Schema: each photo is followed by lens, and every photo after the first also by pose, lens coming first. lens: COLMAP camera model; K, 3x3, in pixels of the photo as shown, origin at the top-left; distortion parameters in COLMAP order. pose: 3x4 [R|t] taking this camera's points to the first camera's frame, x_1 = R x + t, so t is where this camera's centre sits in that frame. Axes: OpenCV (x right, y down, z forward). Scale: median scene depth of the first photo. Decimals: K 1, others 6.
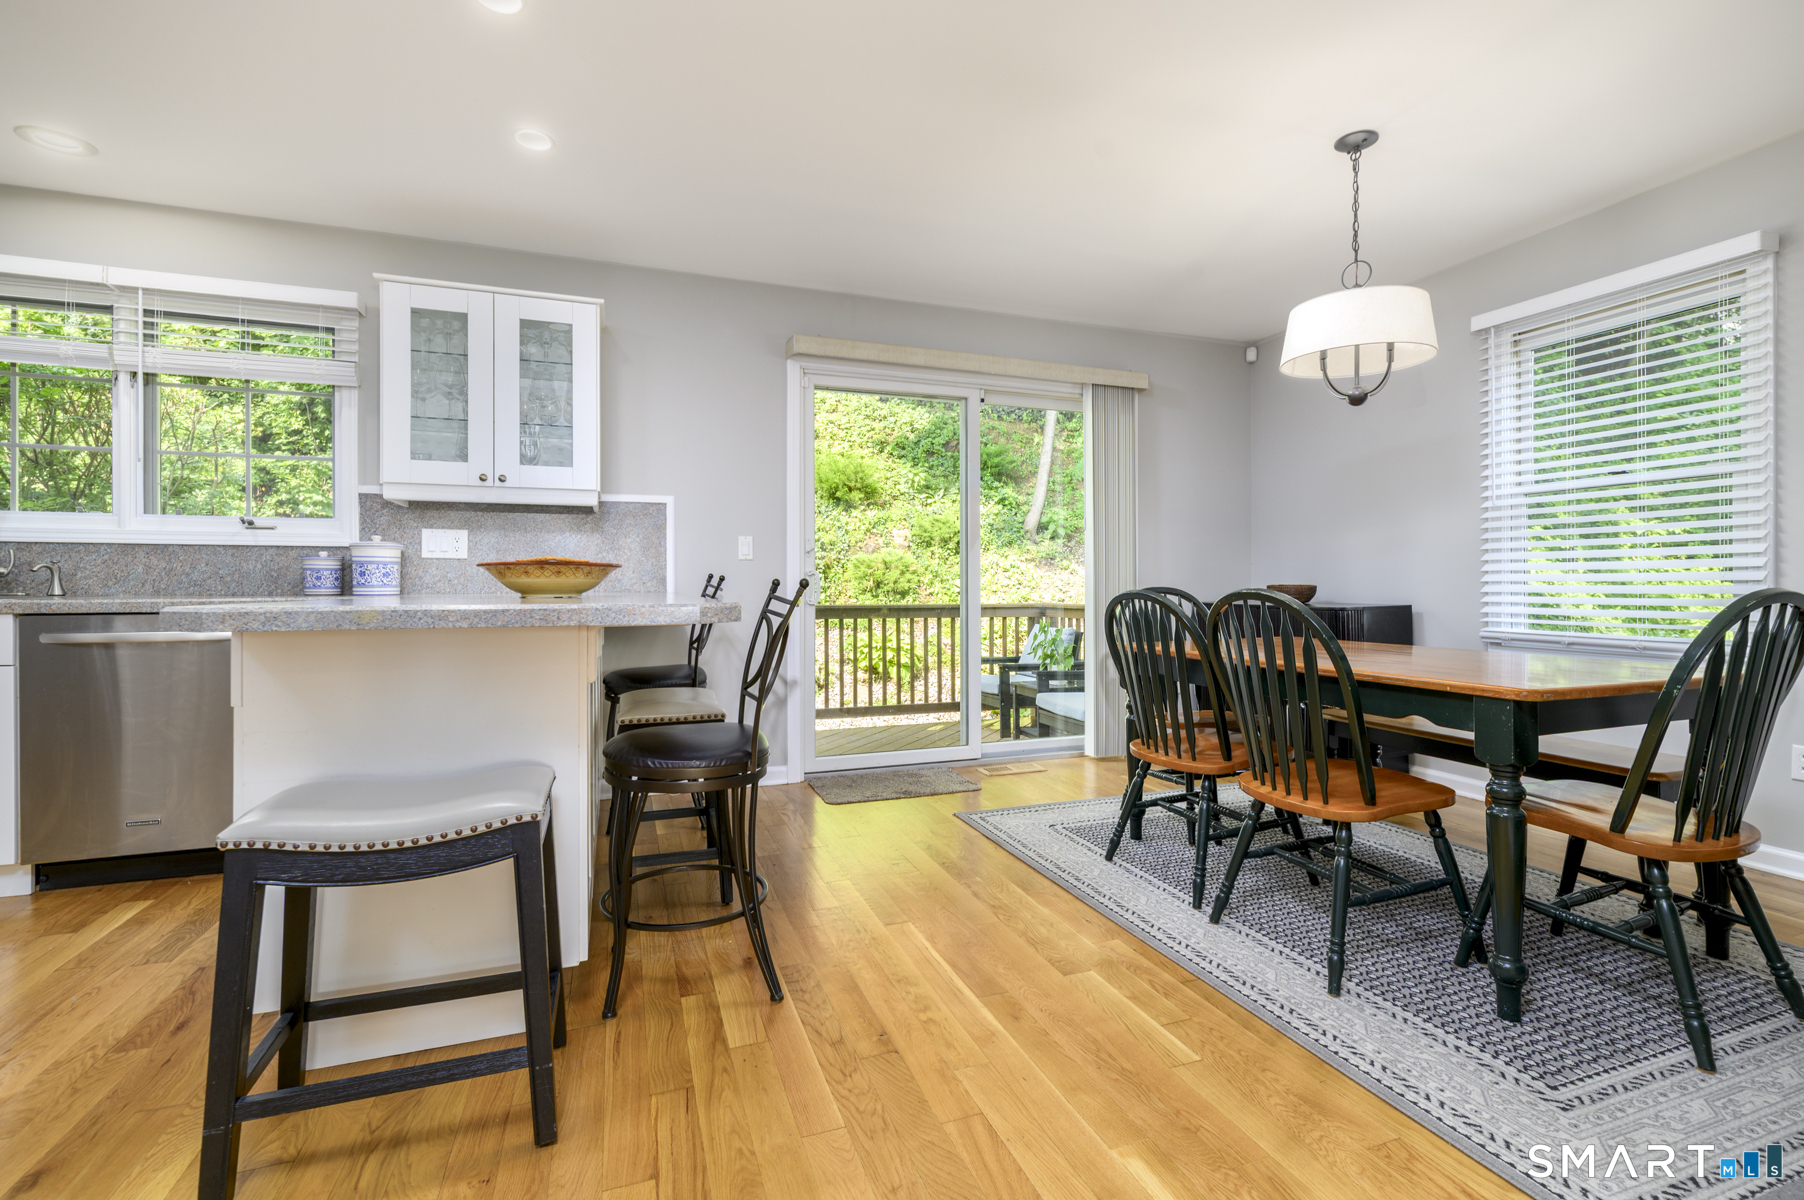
lens RADIAL K [[796.0, 0, 900.6], [0, 796.0, 586.3], [0, 0, 1]] dist [-0.001335, -0.000493]
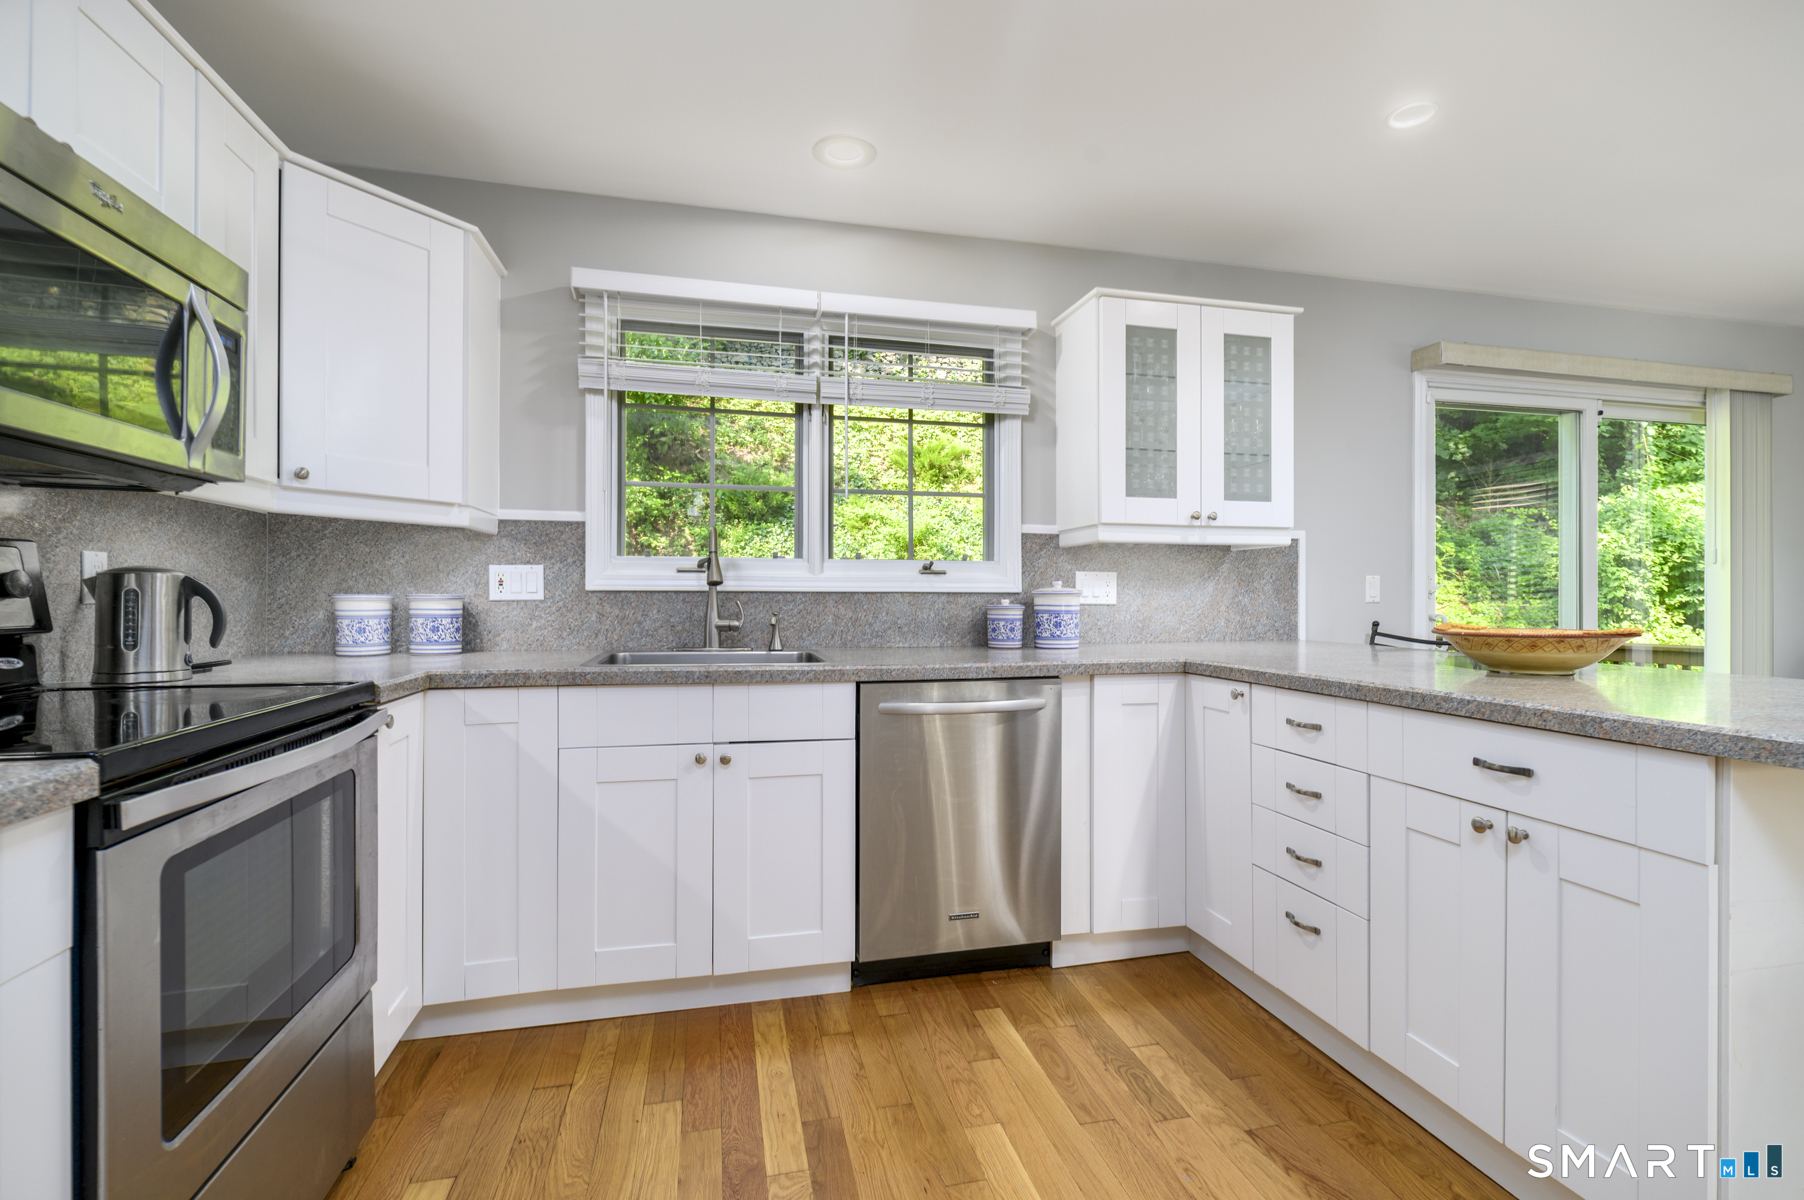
lens RADIAL K [[787.4, 0, 895.3], [0, 787.4, 596.2], [0, 0, 1]] dist [0.000513, -0.000218]
pose [[0.993114, 0.002224, -0.117134, -0.750055], [-0.002280, 0.999997, -0.000344, -0.046819], [0.117133, 0.000609, 0.993116, 0.097323]]
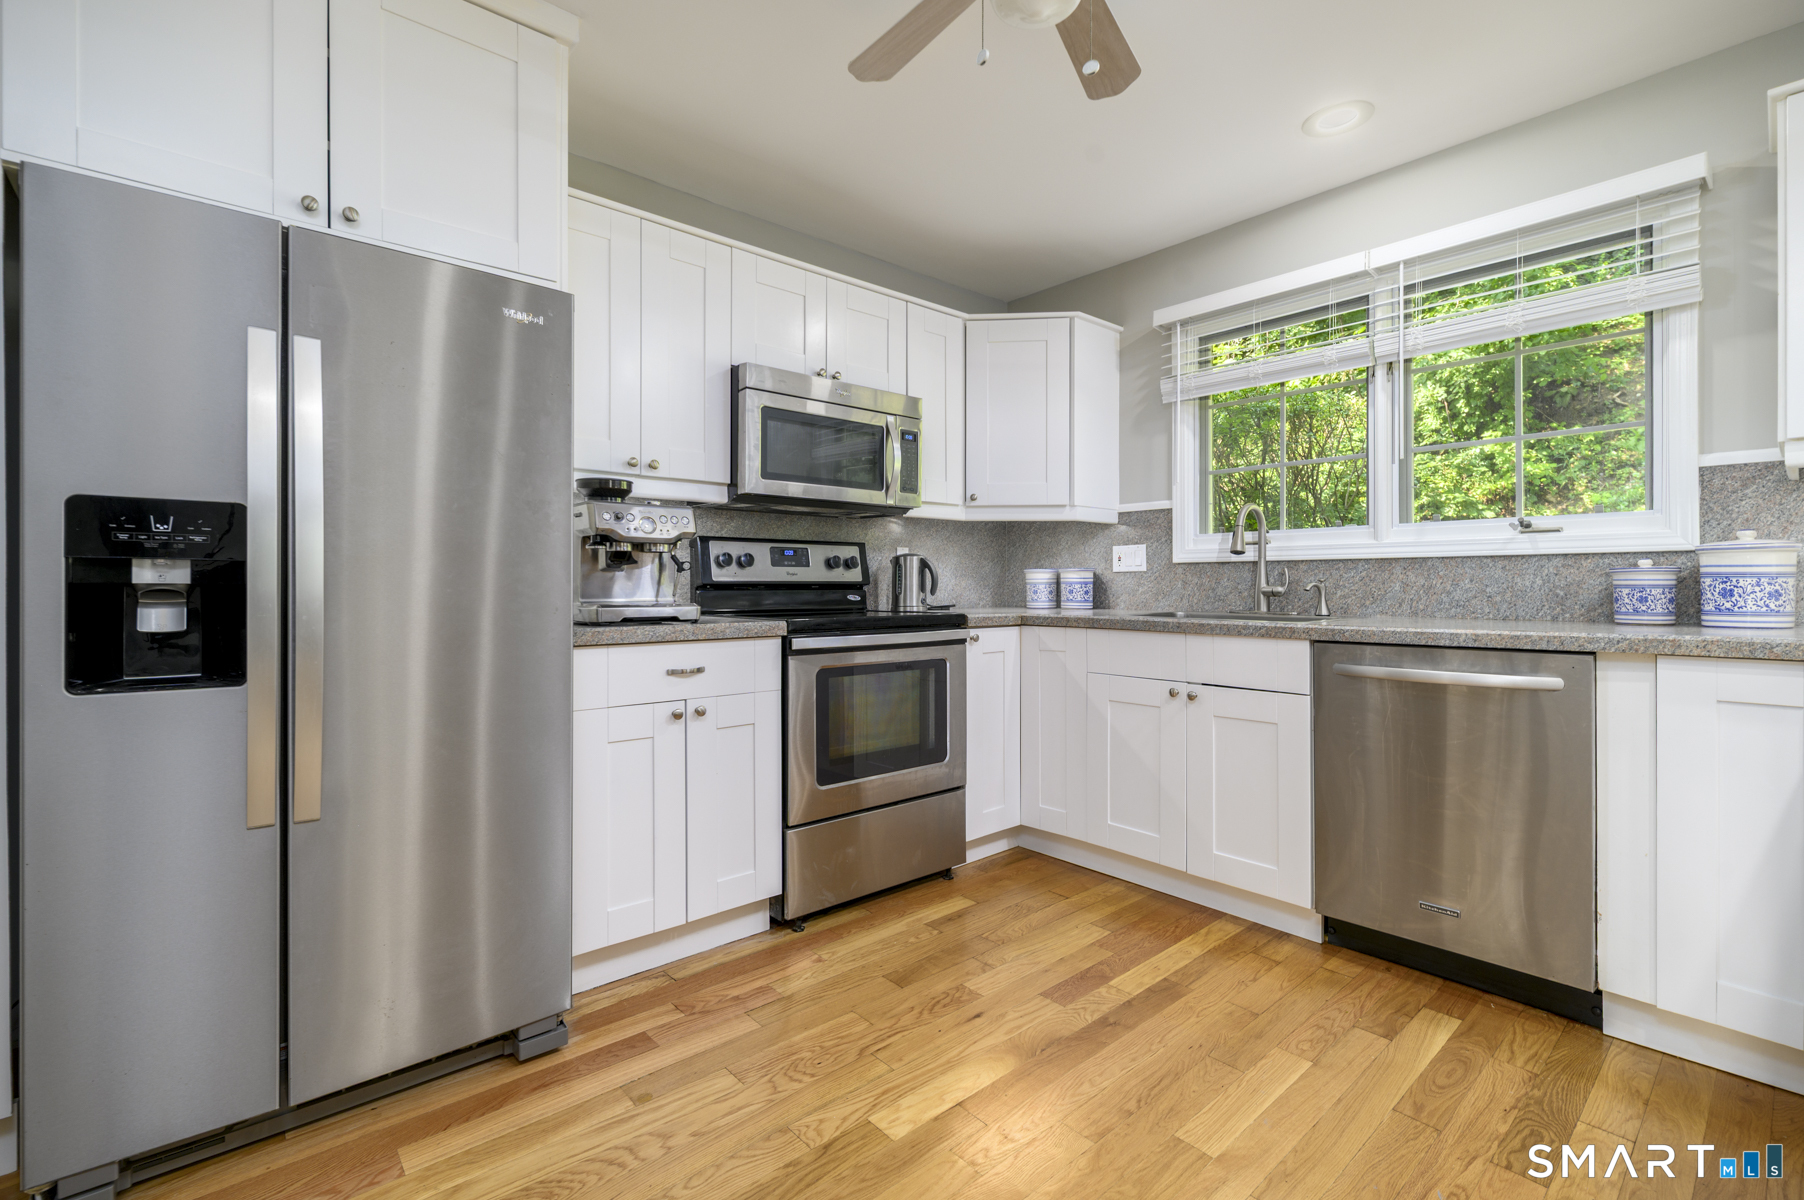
lens RADIAL K [[796.0, 0, 900.6], [0, 796.0, 586.3], [0, 0, 1]] dist [-0.001335, -0.000493]
pose [[0.360863, -0.001657, -0.932617, -0.327262], [0.000341, 0.999999, -0.001644, -0.020403], [0.932619, 0.000275, 0.360863, 0.169151]]
